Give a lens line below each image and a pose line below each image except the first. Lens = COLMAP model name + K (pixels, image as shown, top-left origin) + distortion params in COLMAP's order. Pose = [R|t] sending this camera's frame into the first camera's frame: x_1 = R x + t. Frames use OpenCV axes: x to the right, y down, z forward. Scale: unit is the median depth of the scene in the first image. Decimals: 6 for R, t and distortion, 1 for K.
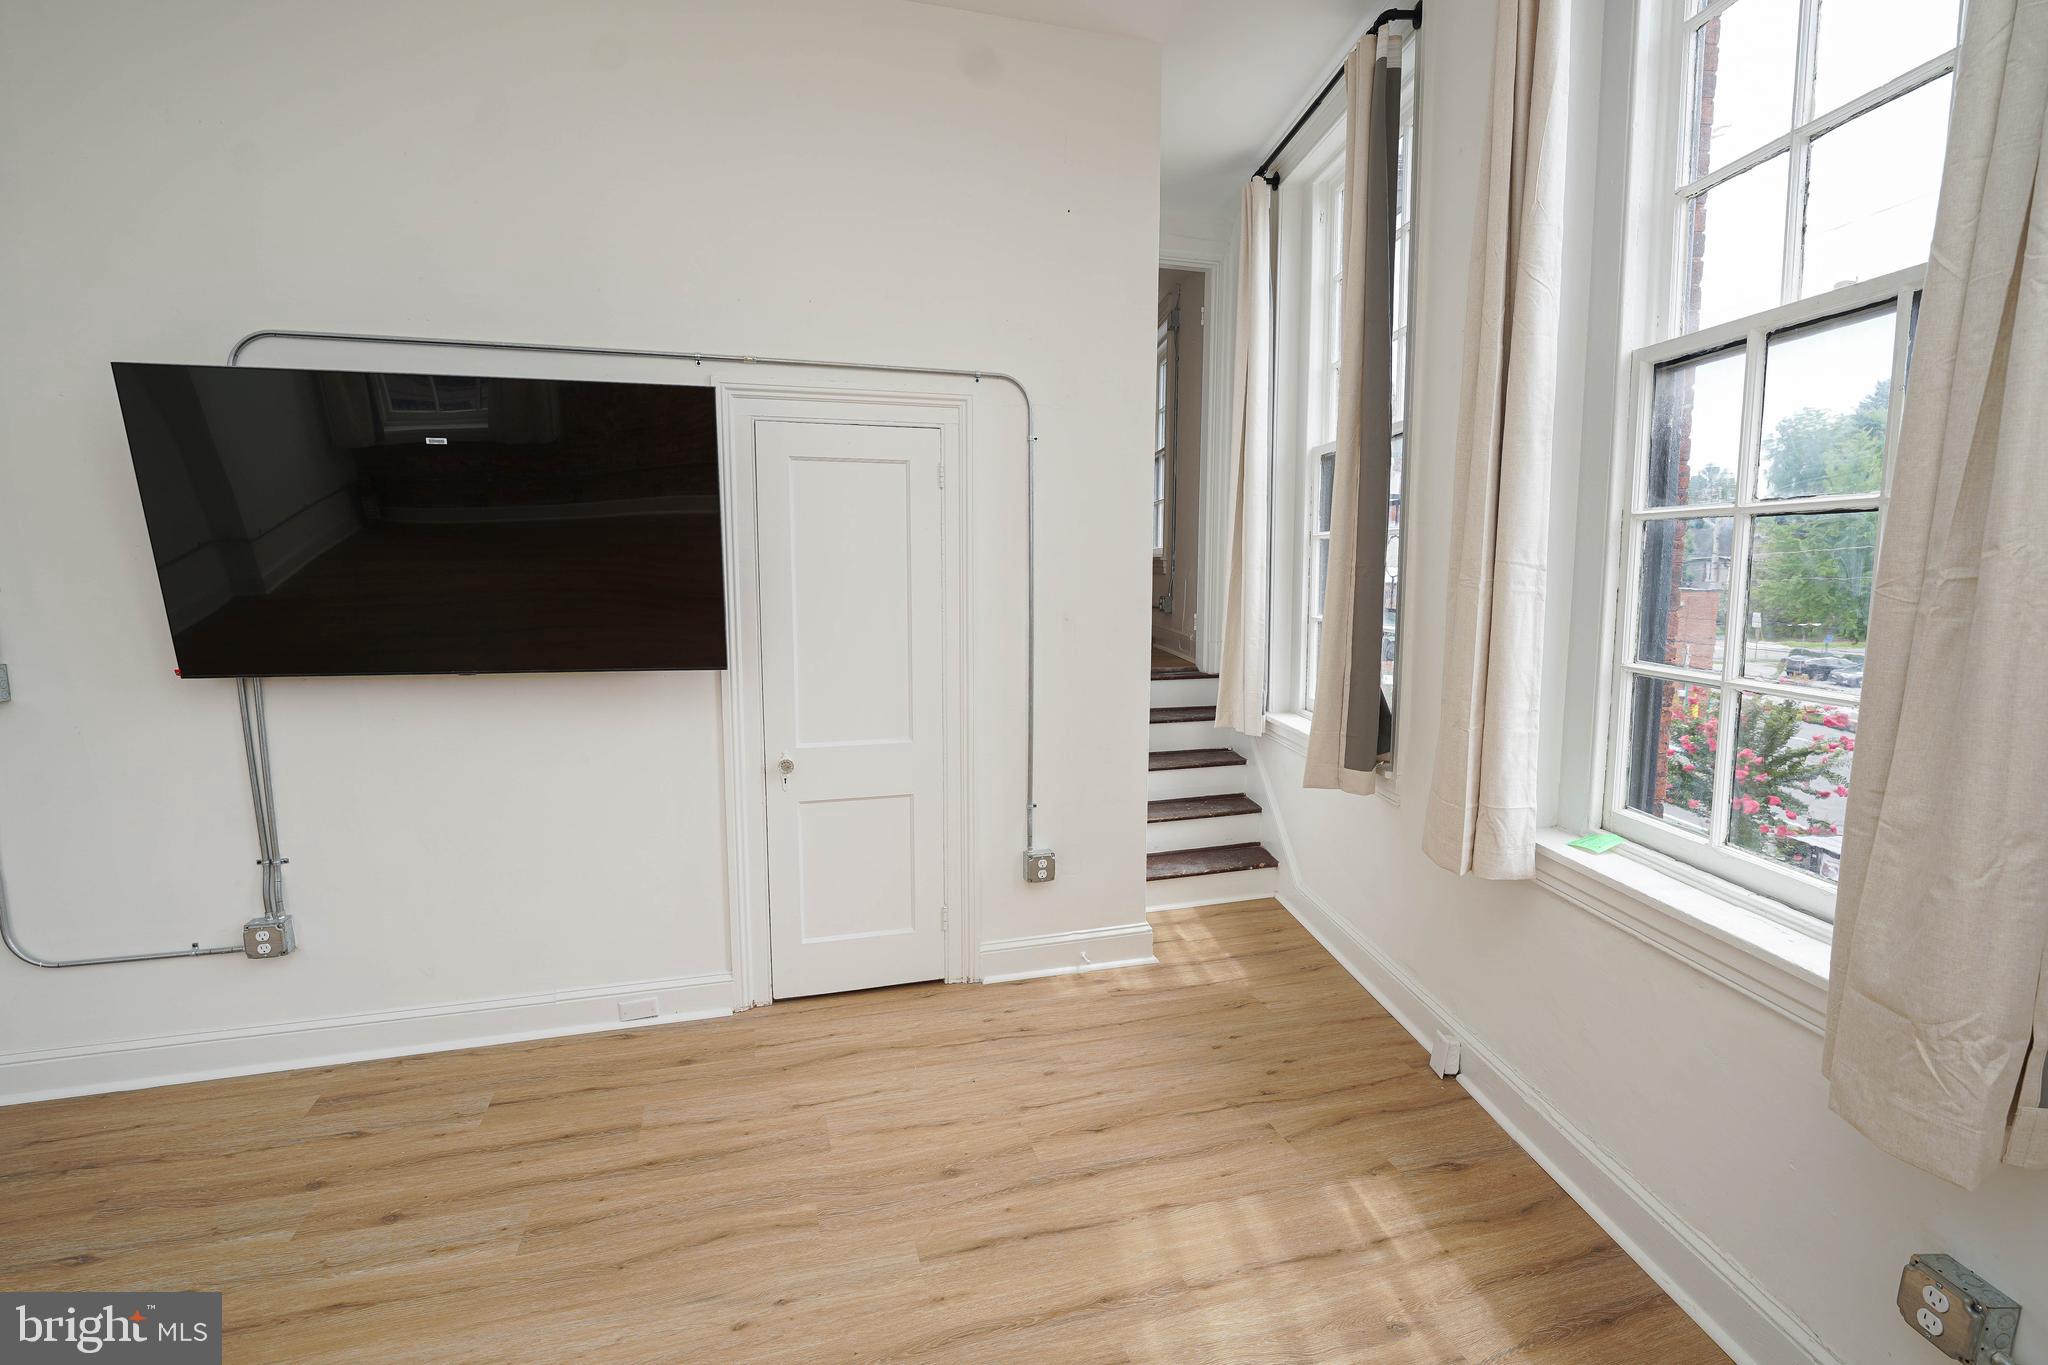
lens RADIAL K [[927.0, 0, 1000.2], [0, 927.0, 677.1], [0, 0, 1]] dist [-0.016334, 0.001075]
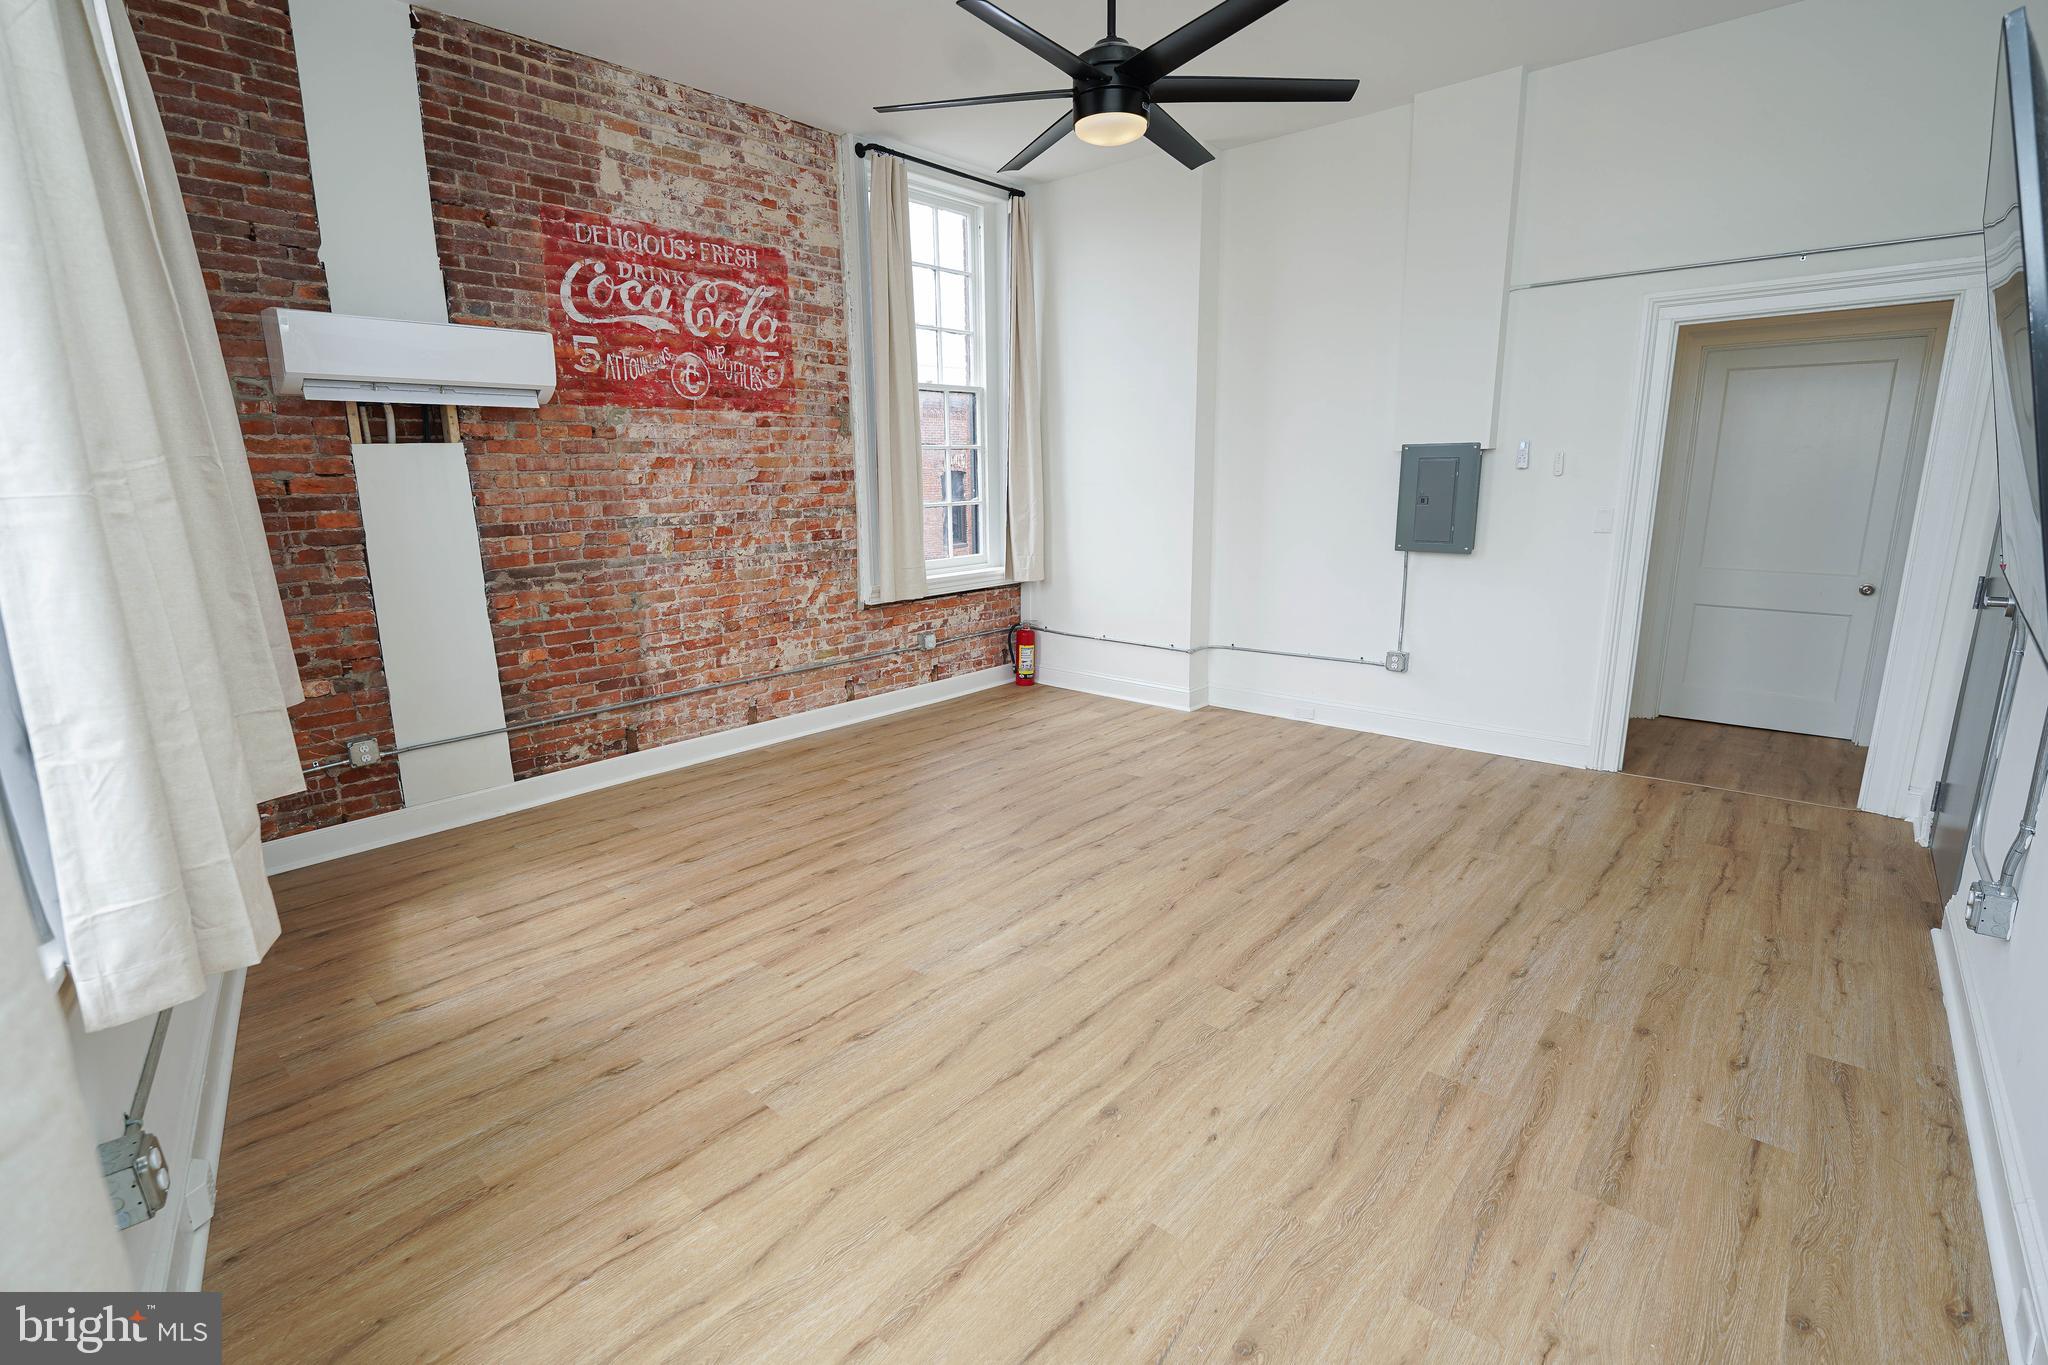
lens RADIAL K [[922.6, 0, 1006.6], [0, 922.6, 679.4], [0, 0, 1]] dist [-0.021067, 0.000047]
pose [[-0.843714, 0.131773, -0.520368, 0.347081], [-0.046672, 0.947722, 0.315664, -0.128111], [0.534761, 0.290617, -0.793456, 1.172846]]
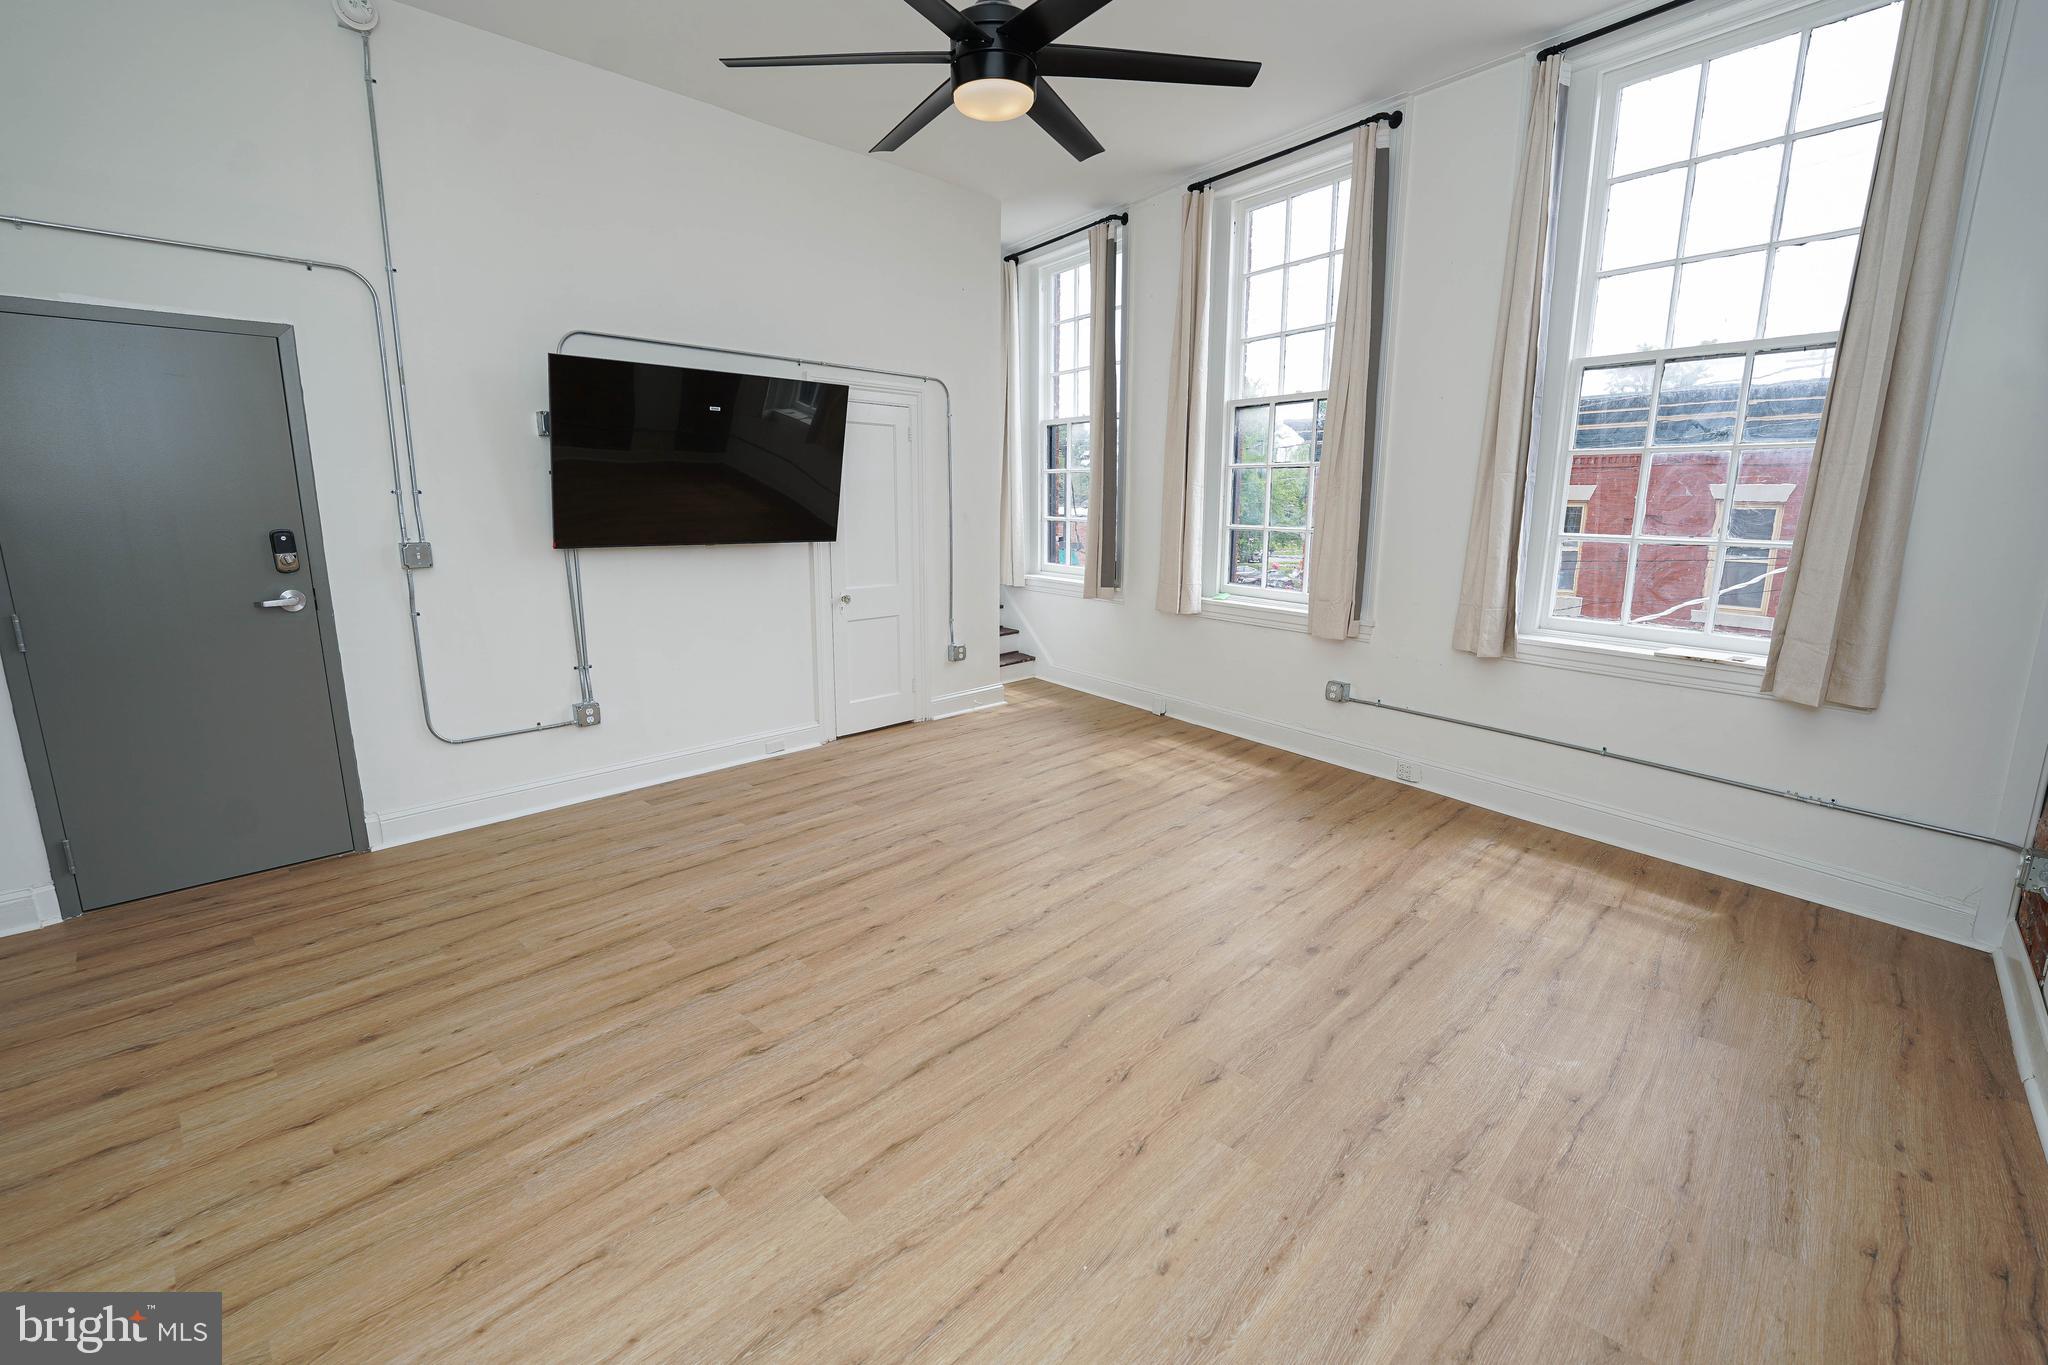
lens RADIAL K [[887.2, 0, 1008.9], [0, 887.2, 679.2], [0, 0, 1]] dist [-0.030352, 0.004317]
pose [[0.864377, -0.096440, 0.493509, -0.969233], [0.055026, 0.993683, 0.097804, 0.119786], [-0.499824, -0.057384, 0.864224, -0.742215]]
